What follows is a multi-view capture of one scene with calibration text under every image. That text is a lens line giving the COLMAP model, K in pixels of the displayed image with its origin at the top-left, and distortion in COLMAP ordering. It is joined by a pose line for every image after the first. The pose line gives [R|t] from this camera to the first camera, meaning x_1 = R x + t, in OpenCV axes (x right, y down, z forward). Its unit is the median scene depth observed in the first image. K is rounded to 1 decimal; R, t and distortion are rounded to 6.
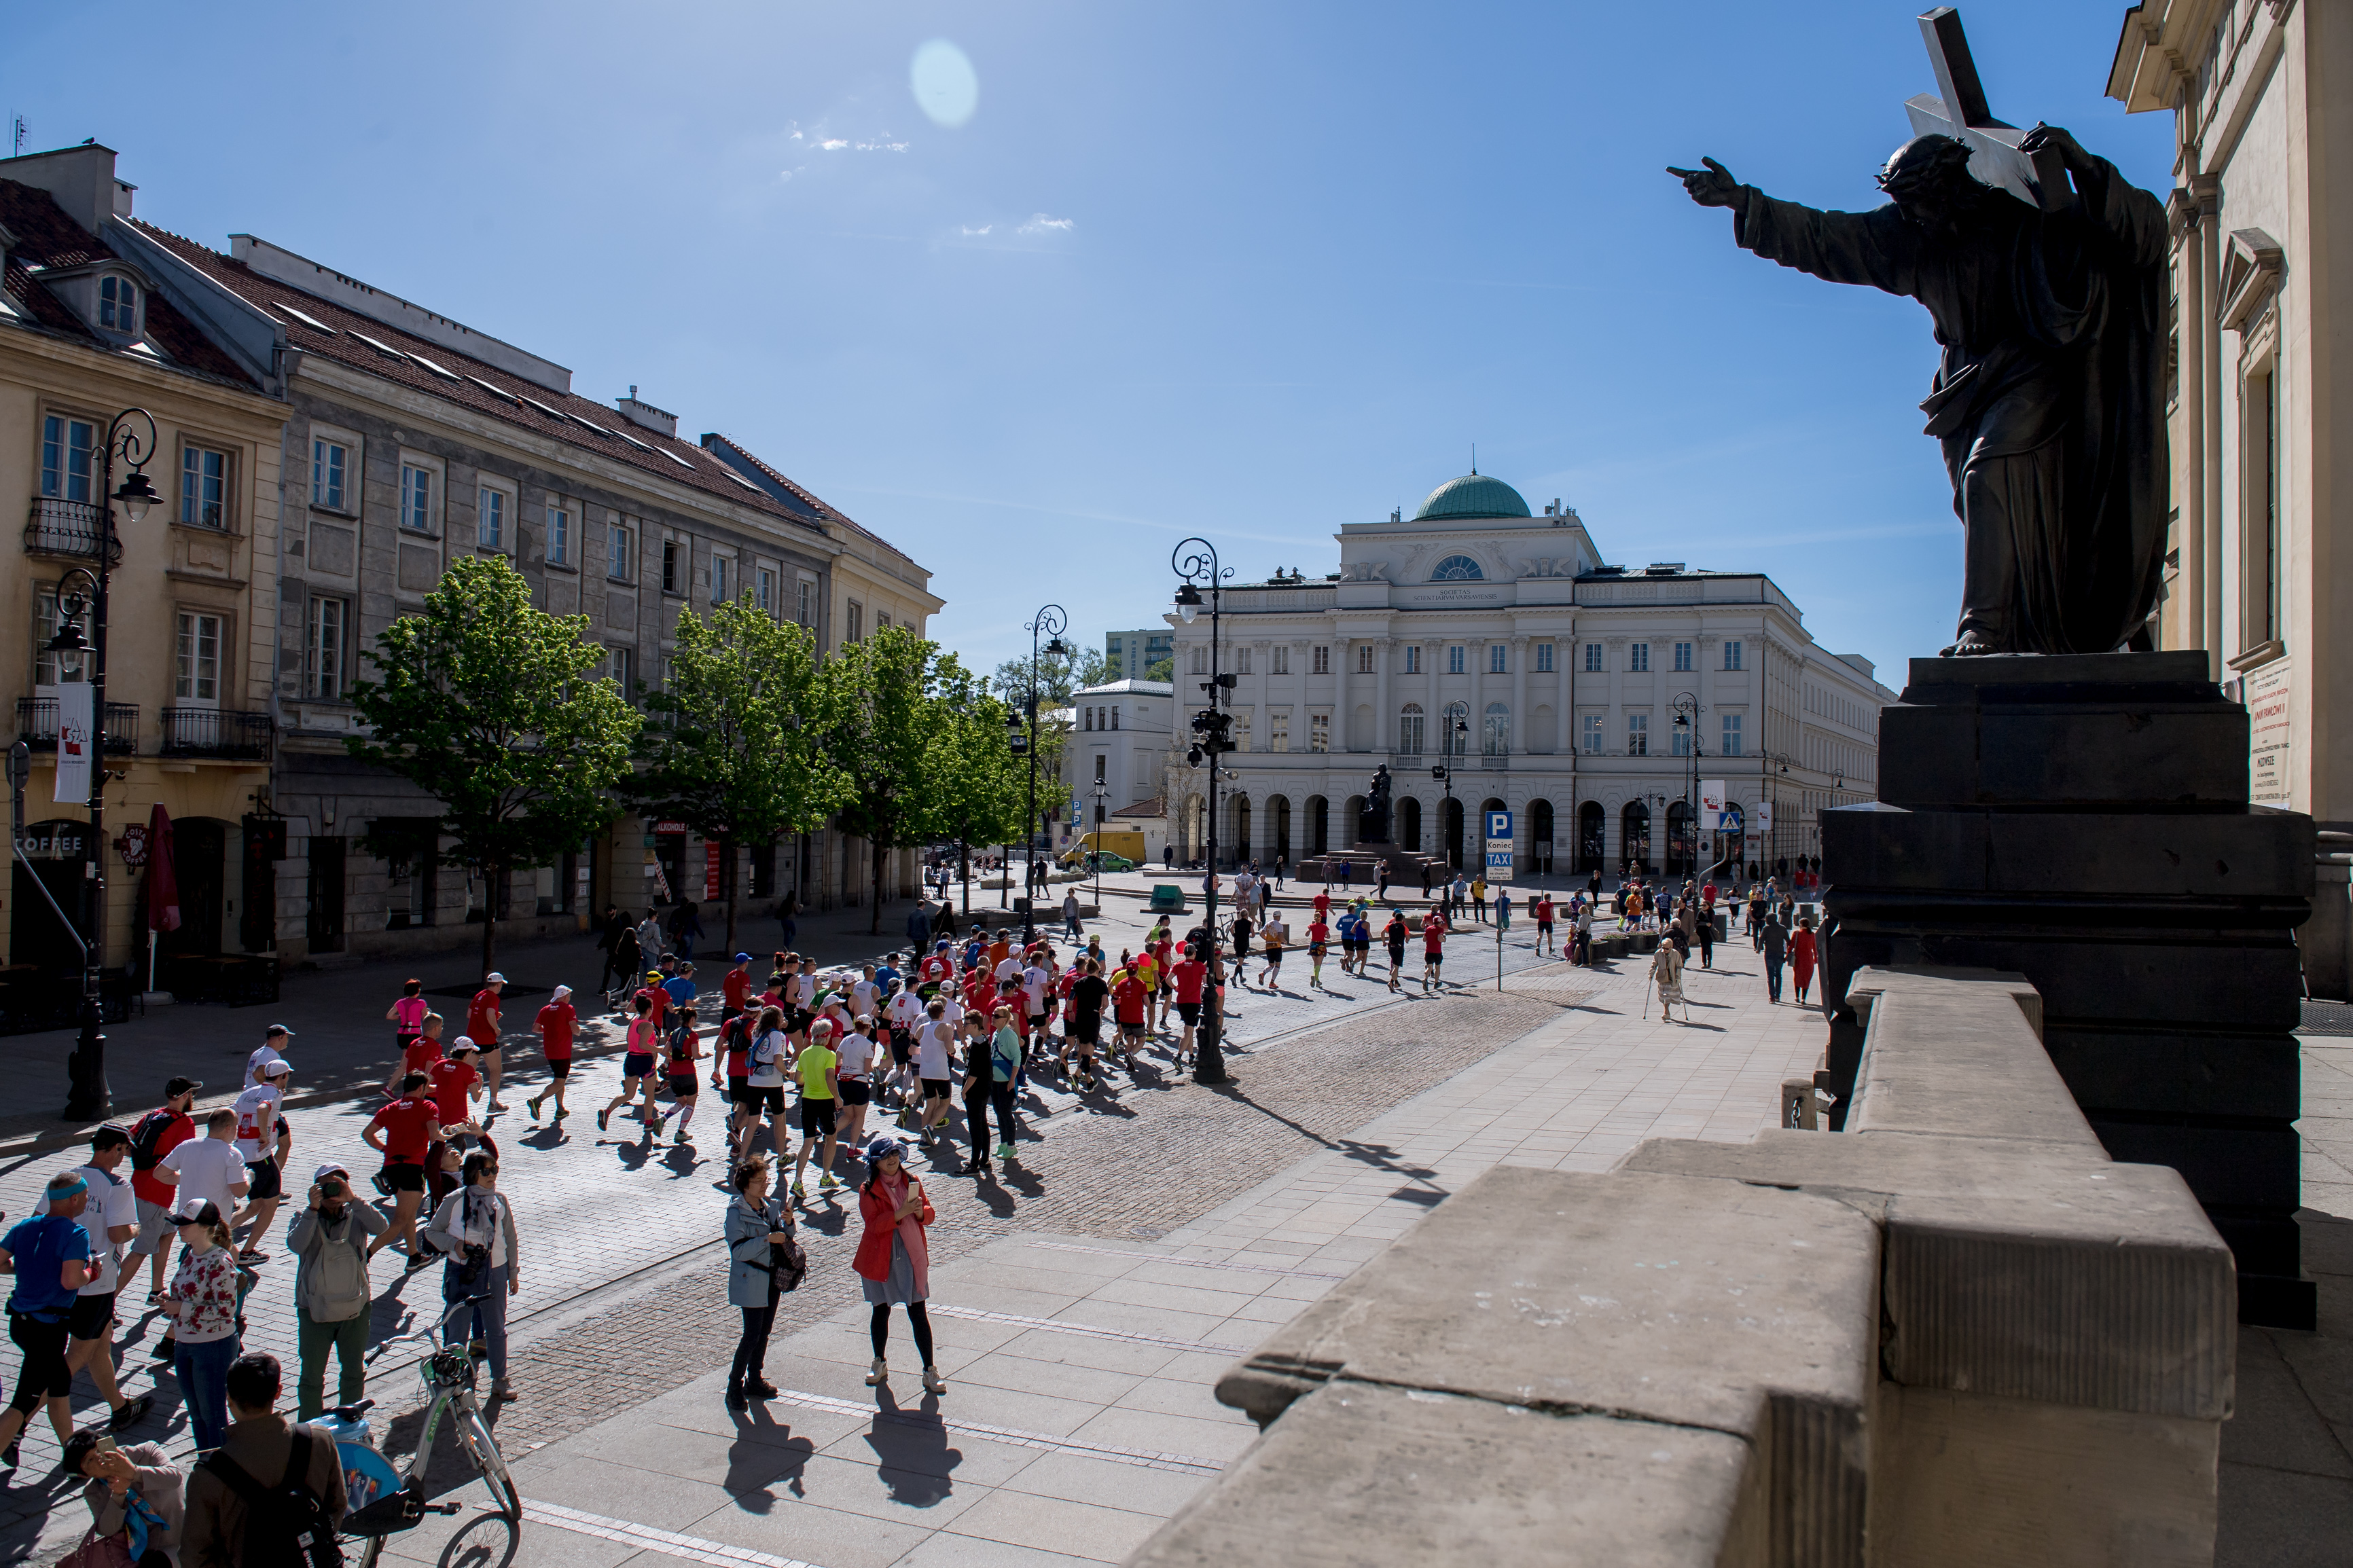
lens RADIAL K [[1679.1, 0, 1185.5], [0, 1679.1, 782.7], [0, 0, 1]] dist [-0.048749, -0.006456]
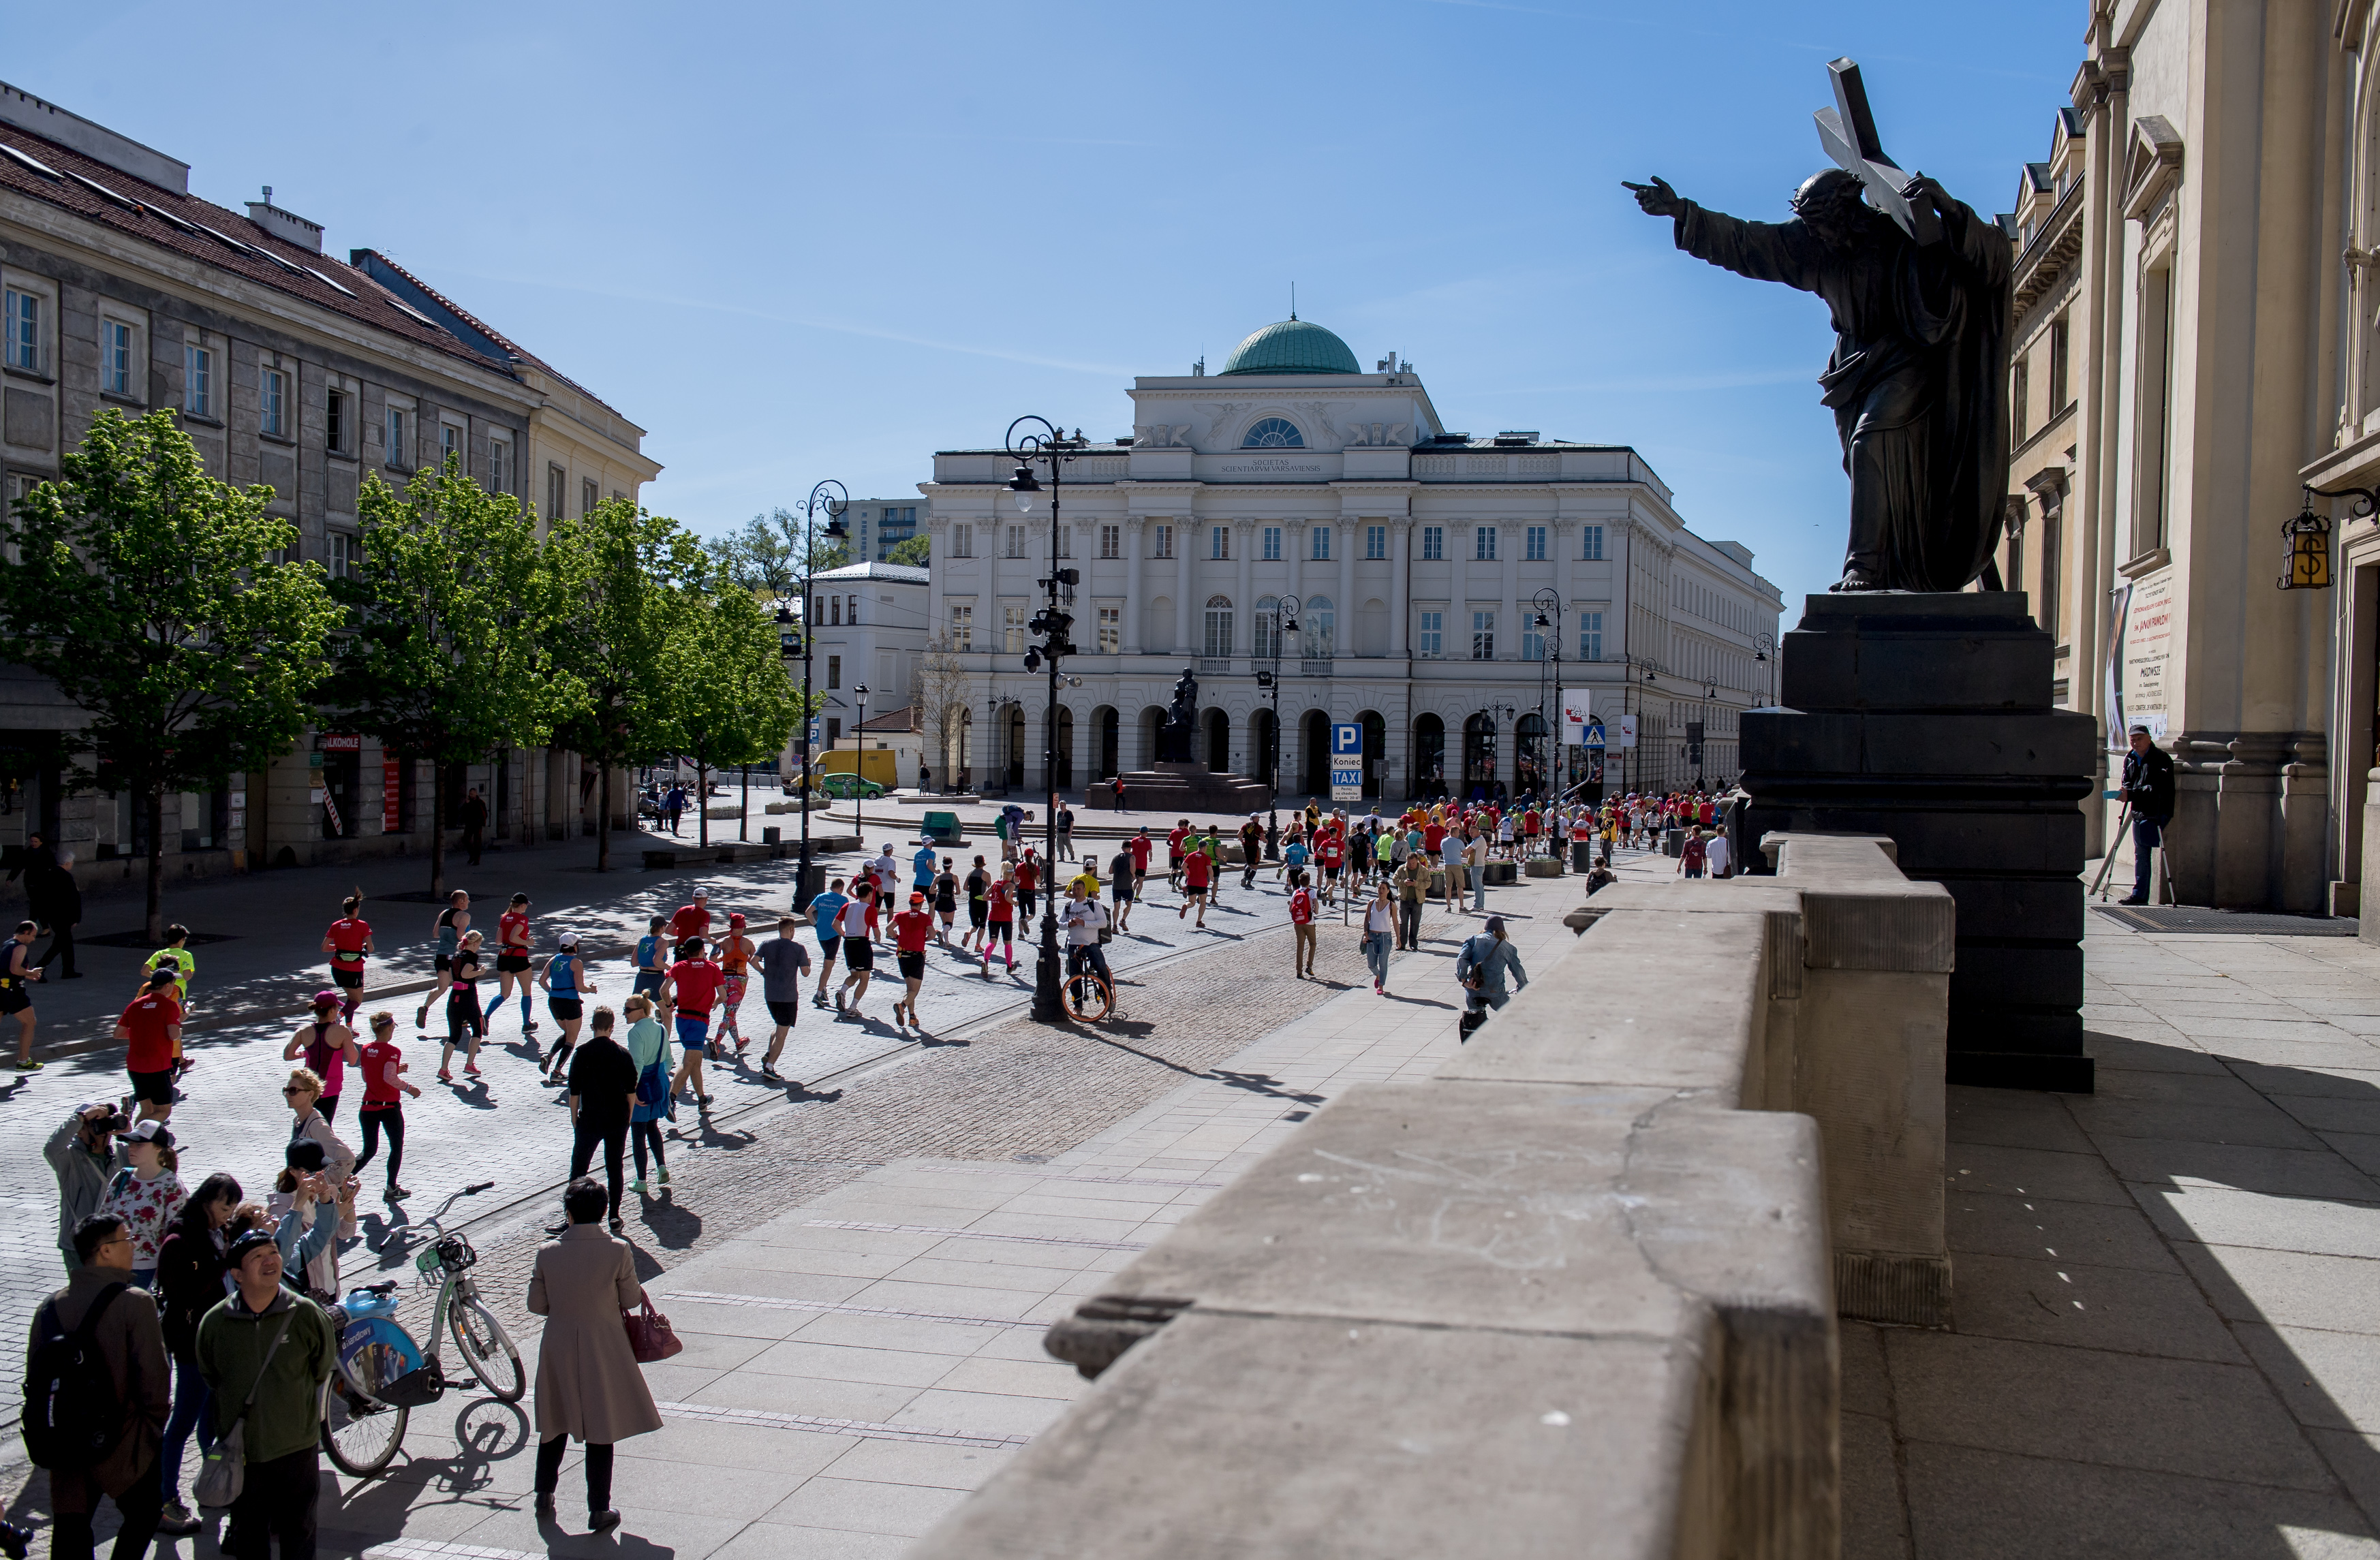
lens RADIAL K [[2175.1, 0, 1185.2], [0, 2175.1, 783.1], [0, 0, 1]] dist [-0.000885, 0.000000]
pose [[0.990189, -0.002855, 0.139702, -0.055600], [-0.003083, 0.999101, 0.042271, 0.000268], [-0.139697, -0.042287, 0.989291, -0.121611]]
